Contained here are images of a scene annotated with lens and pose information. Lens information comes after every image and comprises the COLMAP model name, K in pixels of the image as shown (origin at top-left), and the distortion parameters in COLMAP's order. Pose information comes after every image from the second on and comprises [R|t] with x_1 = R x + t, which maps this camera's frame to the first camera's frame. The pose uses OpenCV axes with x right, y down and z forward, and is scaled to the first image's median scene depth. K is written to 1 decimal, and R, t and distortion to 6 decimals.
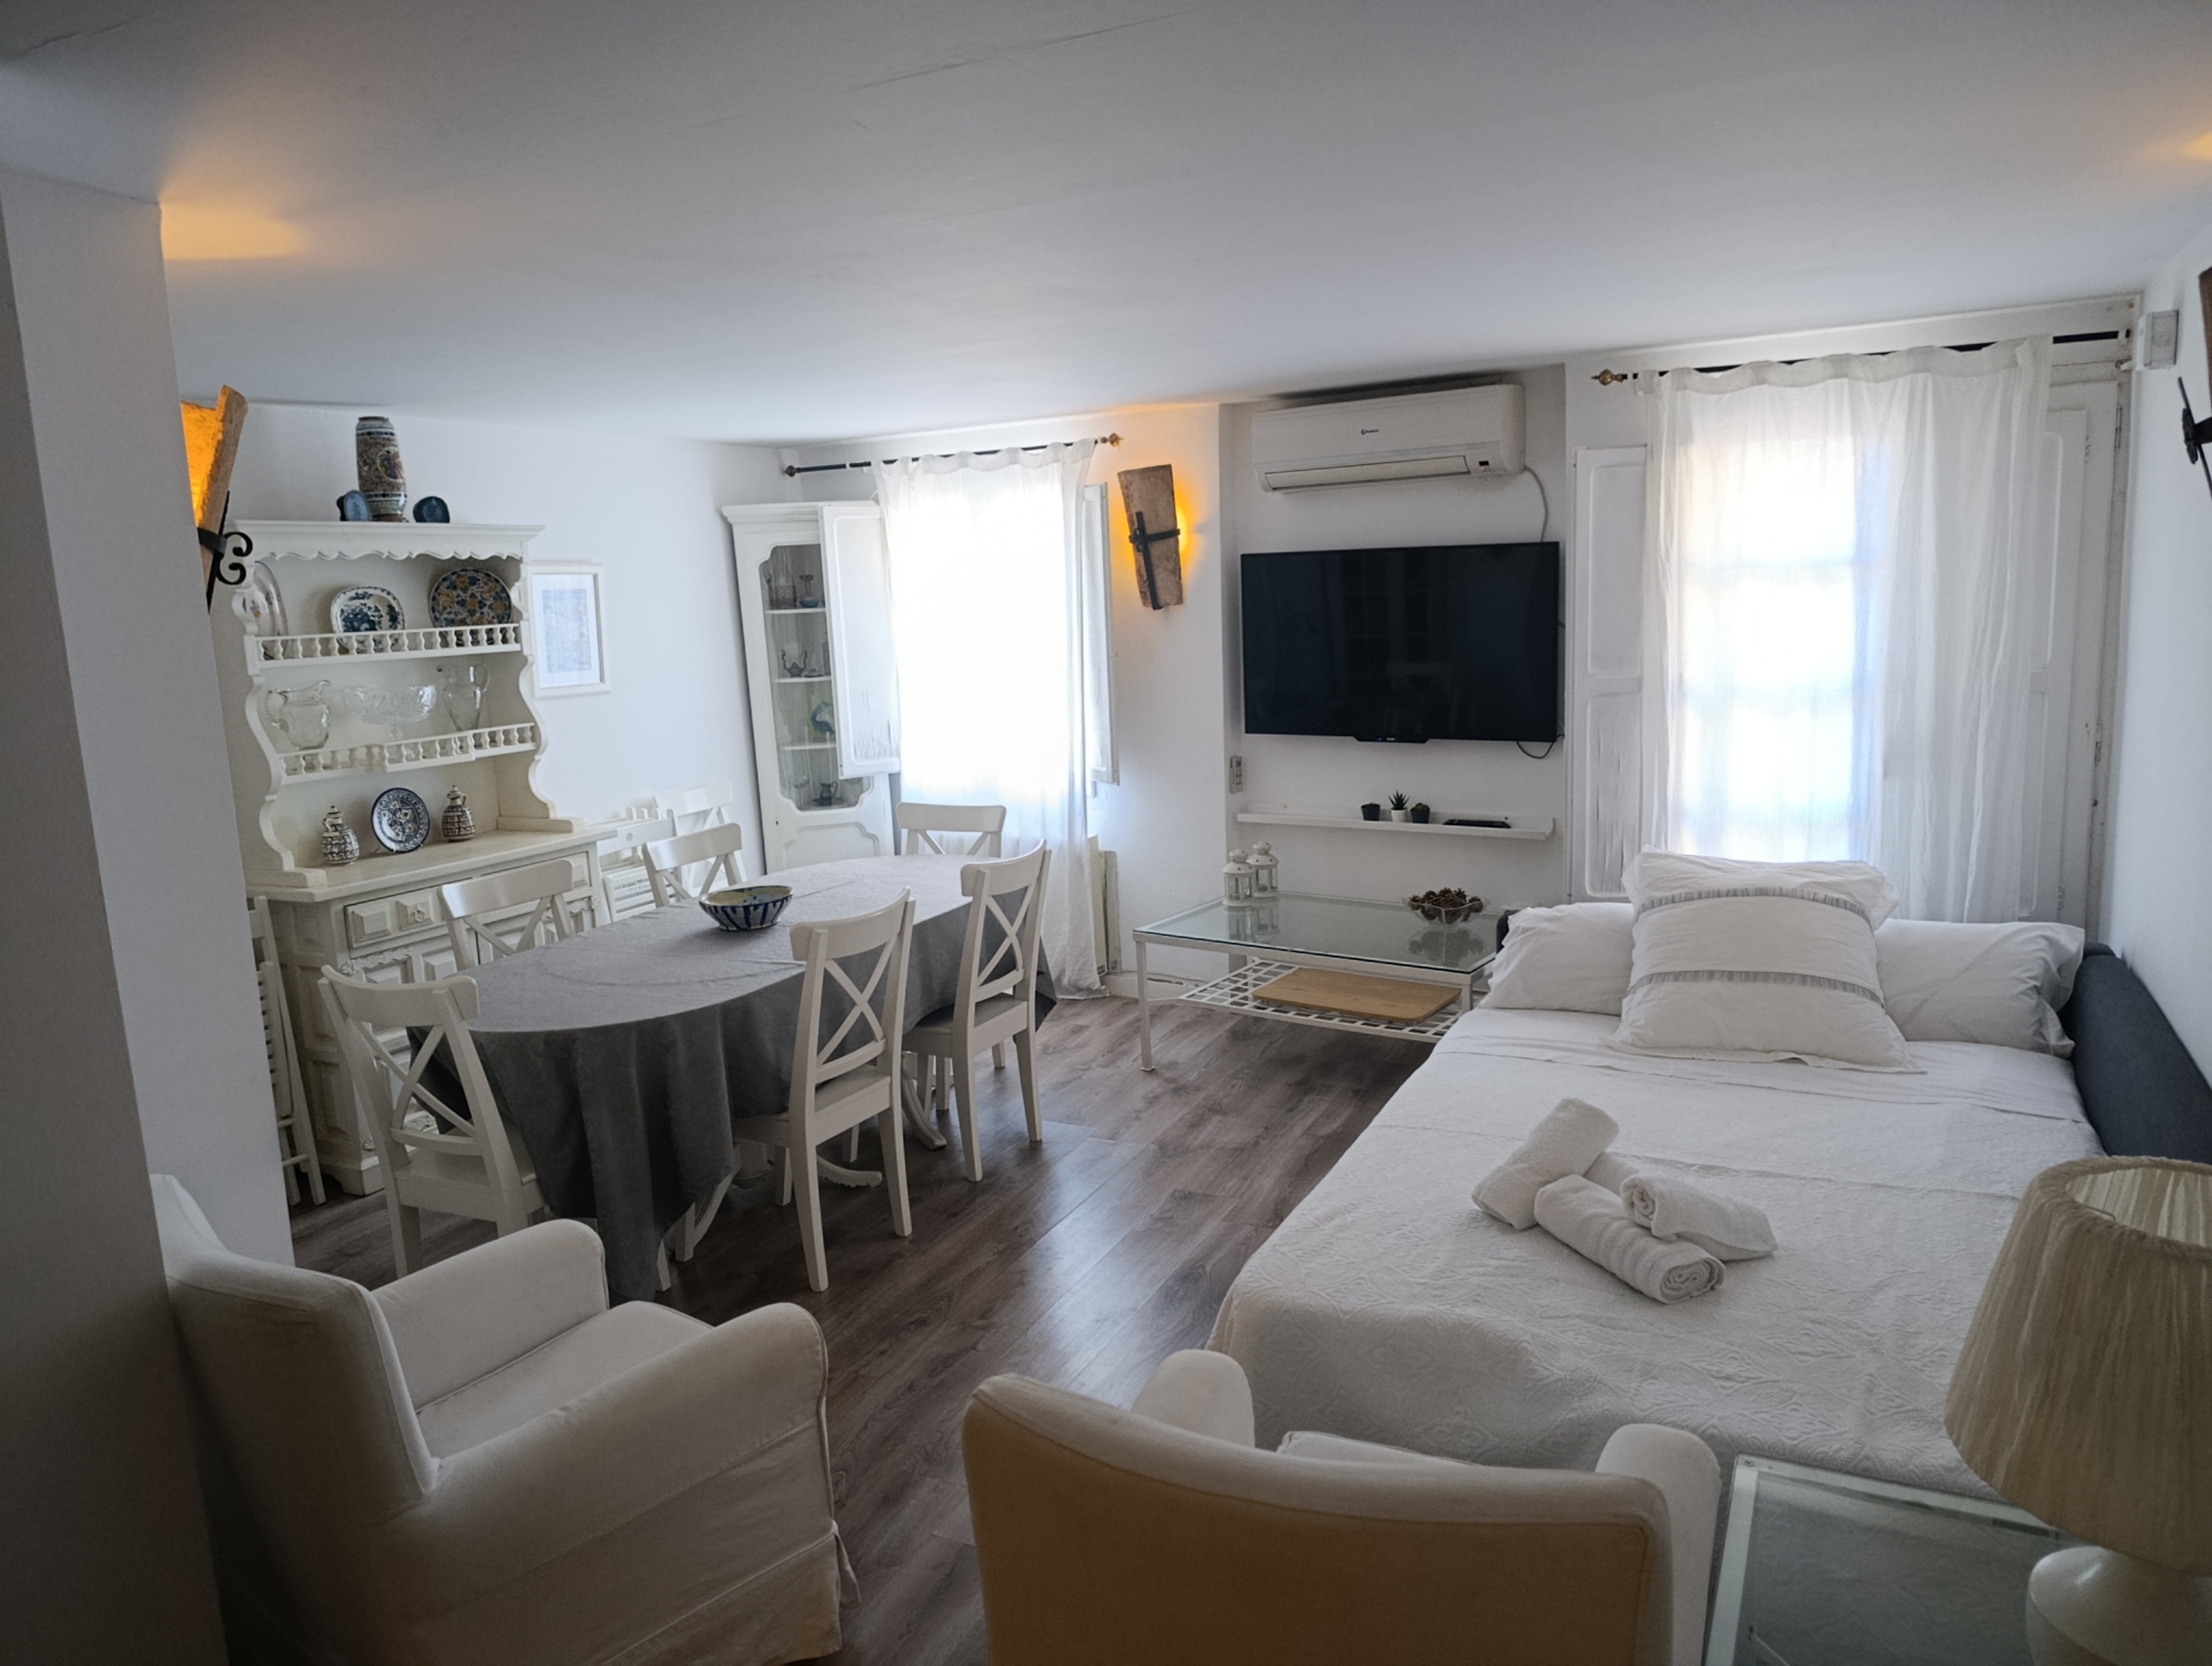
lens RADIAL K [[1518.0, 0, 1111.9], [0, 1518.0, 831.9], [0, 0, 1]] dist [0.032320, -0.049287]
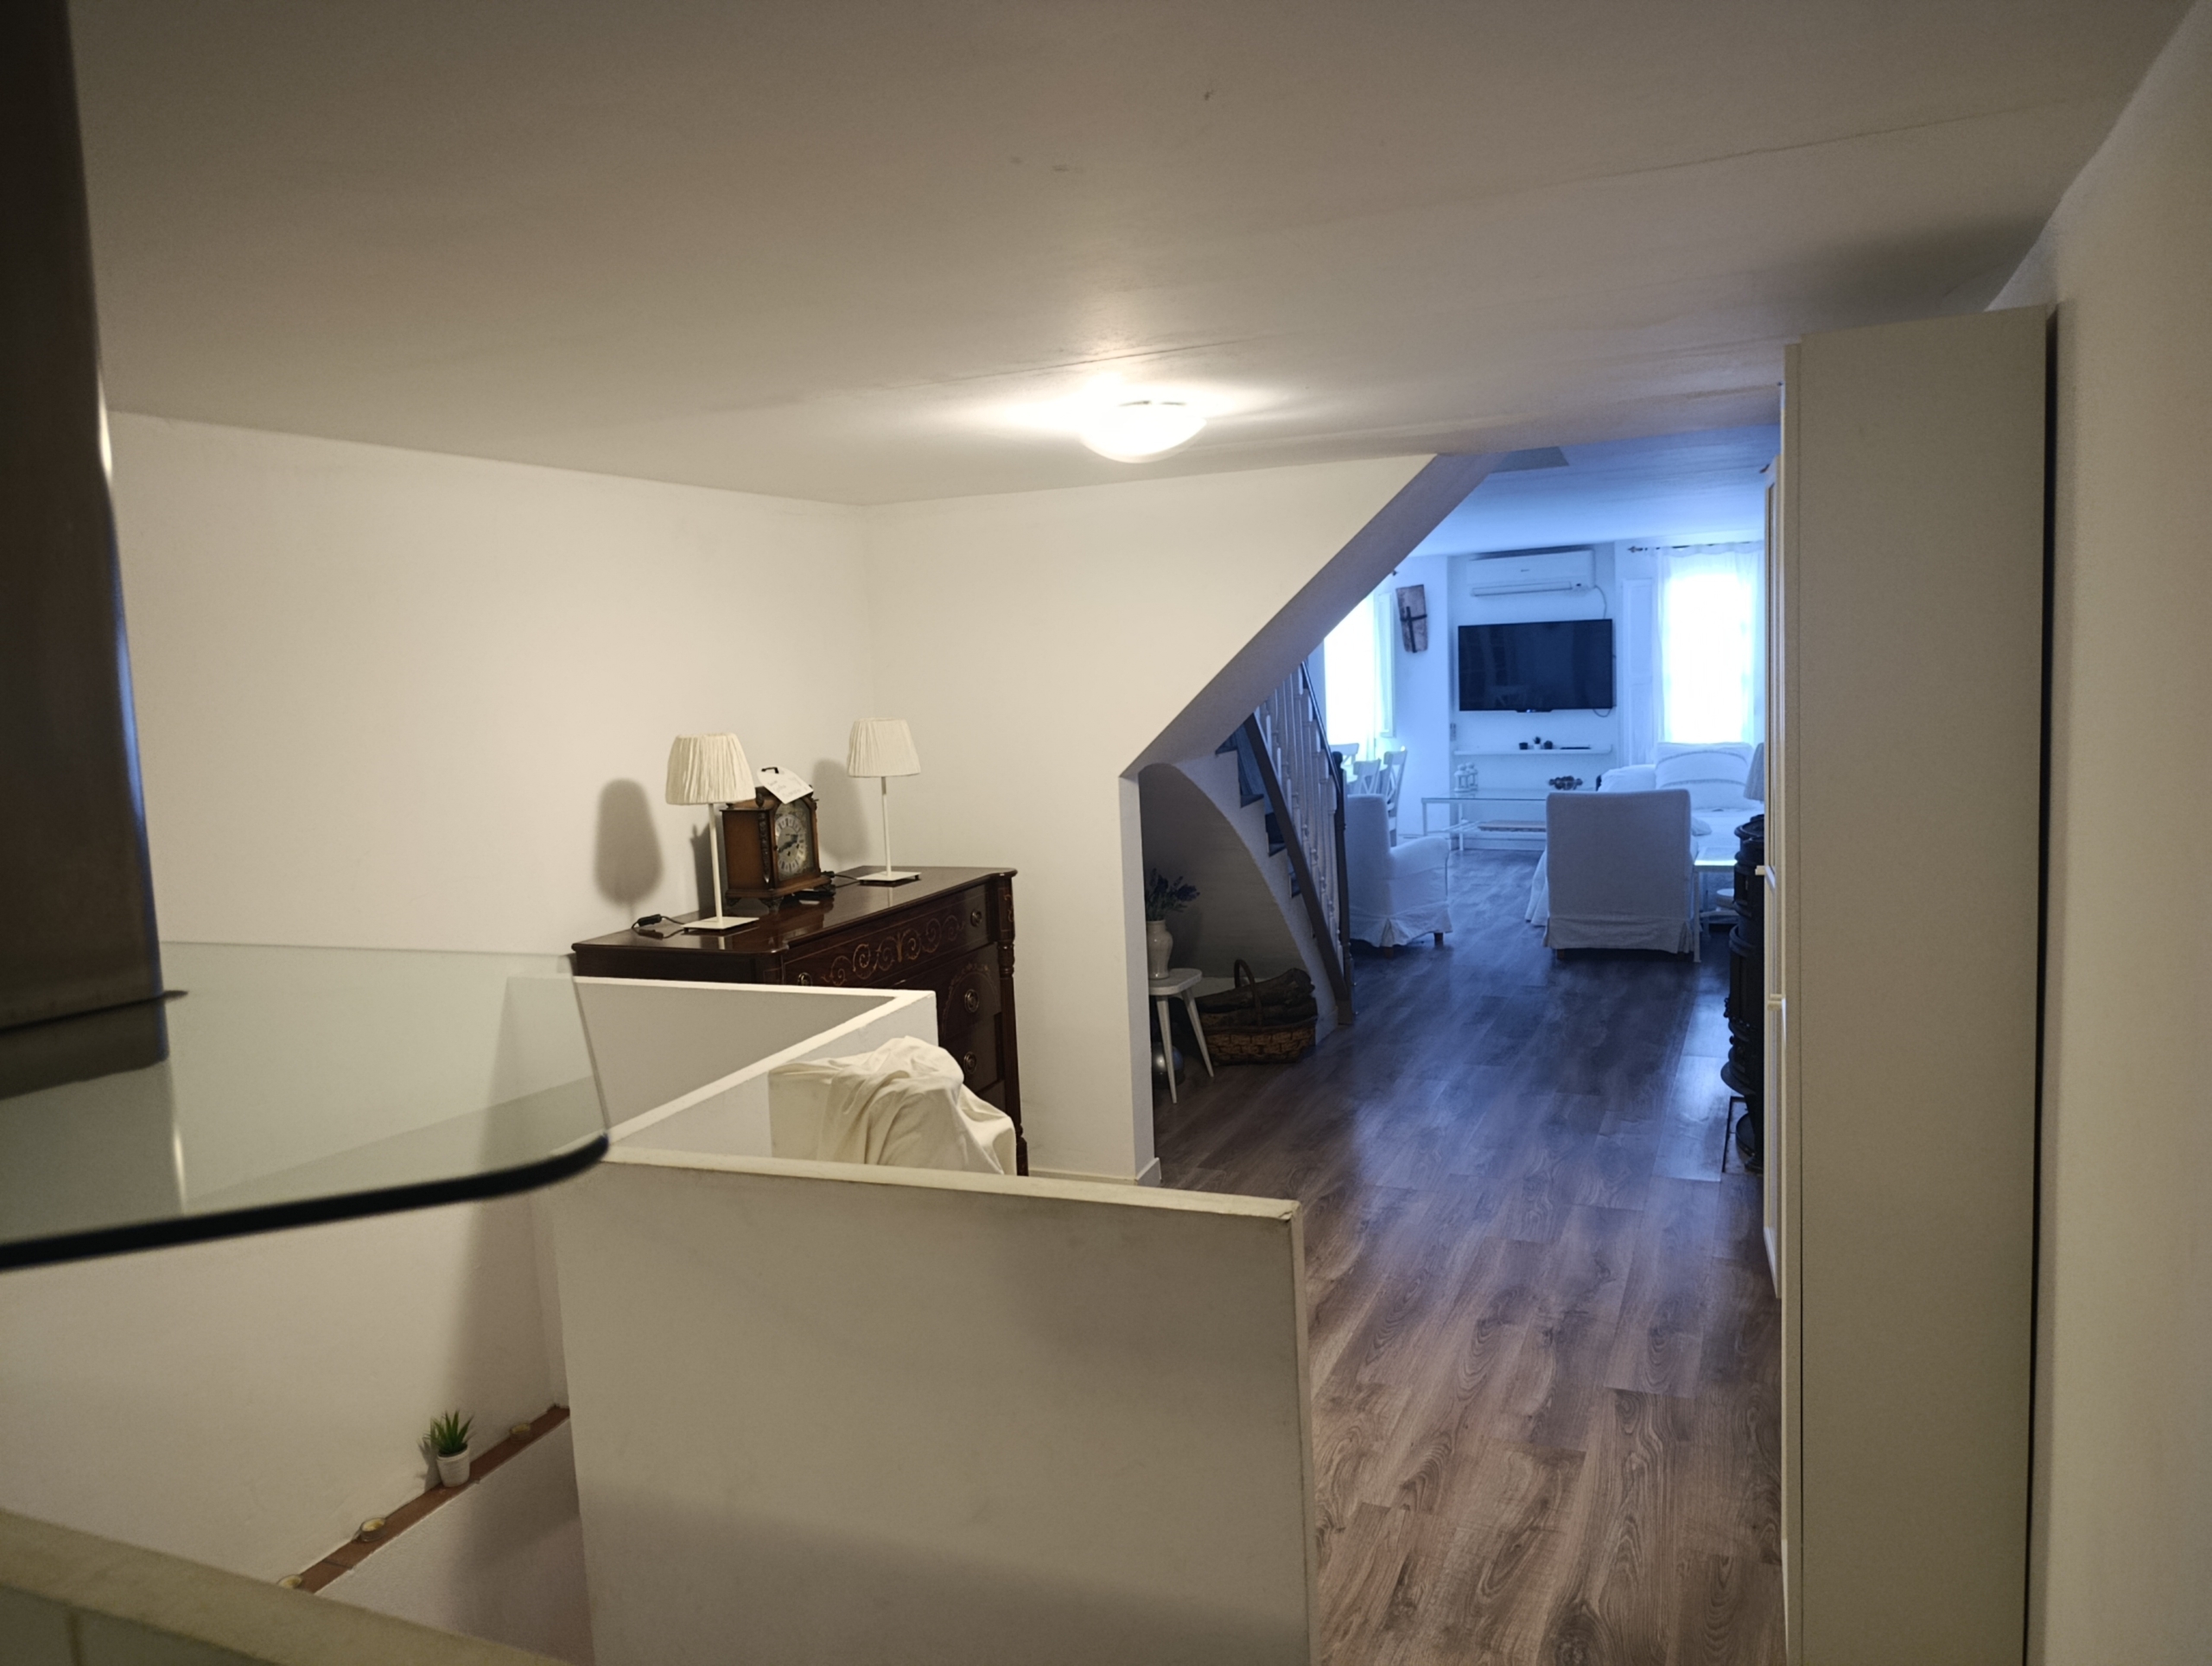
lens RADIAL K [[1518.0, 0, 1102.9], [0, 1518.0, 835.3], [0, 0, 1]] dist [0.032320, -0.049287]
pose [[0.999713, -0.016482, 0.017383, -0.462872], [0.017135, 0.999128, -0.038069, 0.185723], [-0.016740, 0.038356, 0.999124, -1.124865]]
